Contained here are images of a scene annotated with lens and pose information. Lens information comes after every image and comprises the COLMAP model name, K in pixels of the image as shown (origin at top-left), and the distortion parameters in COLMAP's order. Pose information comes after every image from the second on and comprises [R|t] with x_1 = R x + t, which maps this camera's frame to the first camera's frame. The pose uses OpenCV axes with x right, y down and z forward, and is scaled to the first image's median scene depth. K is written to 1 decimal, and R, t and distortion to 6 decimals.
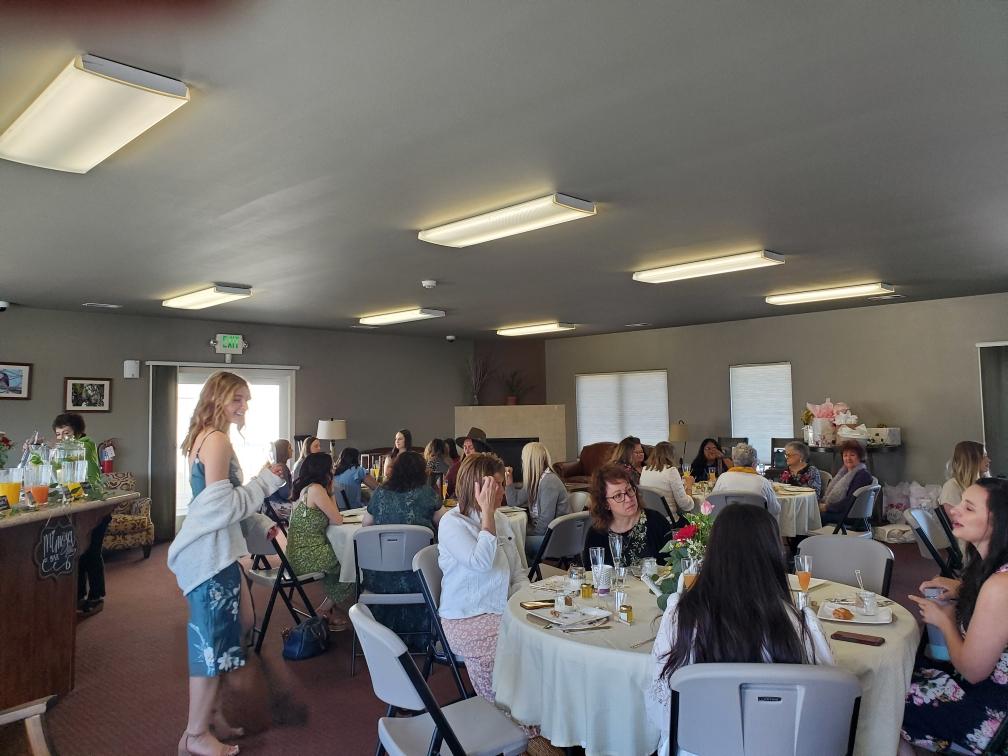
lens RADIAL K [[792.7, 0, 504.0], [0, 792.7, 378.0], [0, 0, 1]] dist [0.088161, 0.001935]
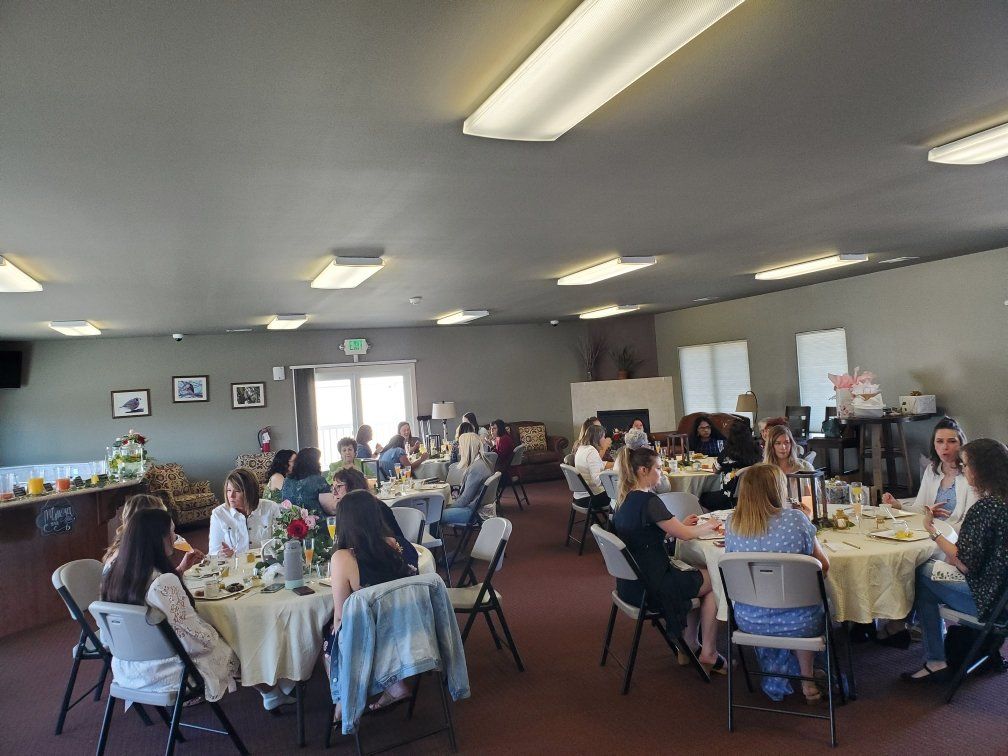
lens RADIAL K [[795.8, 0, 504.0], [0, 795.8, 378.0], [0, 0, 1]] dist [0.151029, 0.000822]
pose [[0.921275, -0.049997, -0.385684, 0.355260], [0.070906, 0.996674, 0.040171, -0.028005], [0.382393, -0.064356, 0.921756, -0.065974]]
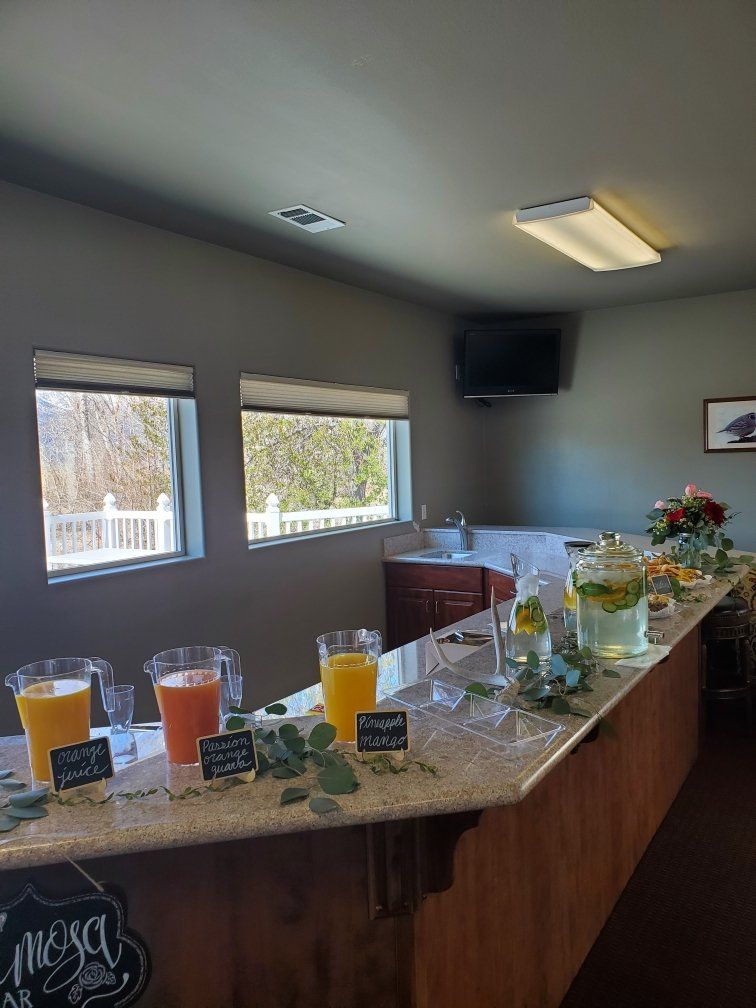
lens RADIAL K [[792.7, 0, 378.0], [0, 792.7, 504.0], [0, 0, 1]] dist [0.088161, 0.001935]
pose [[0.248391, 0.062378, -0.966649, -0.087648], [0.071482, 0.994023, 0.082513, 0.007762], [0.966019, -0.089593, 0.242448, 0.408556]]
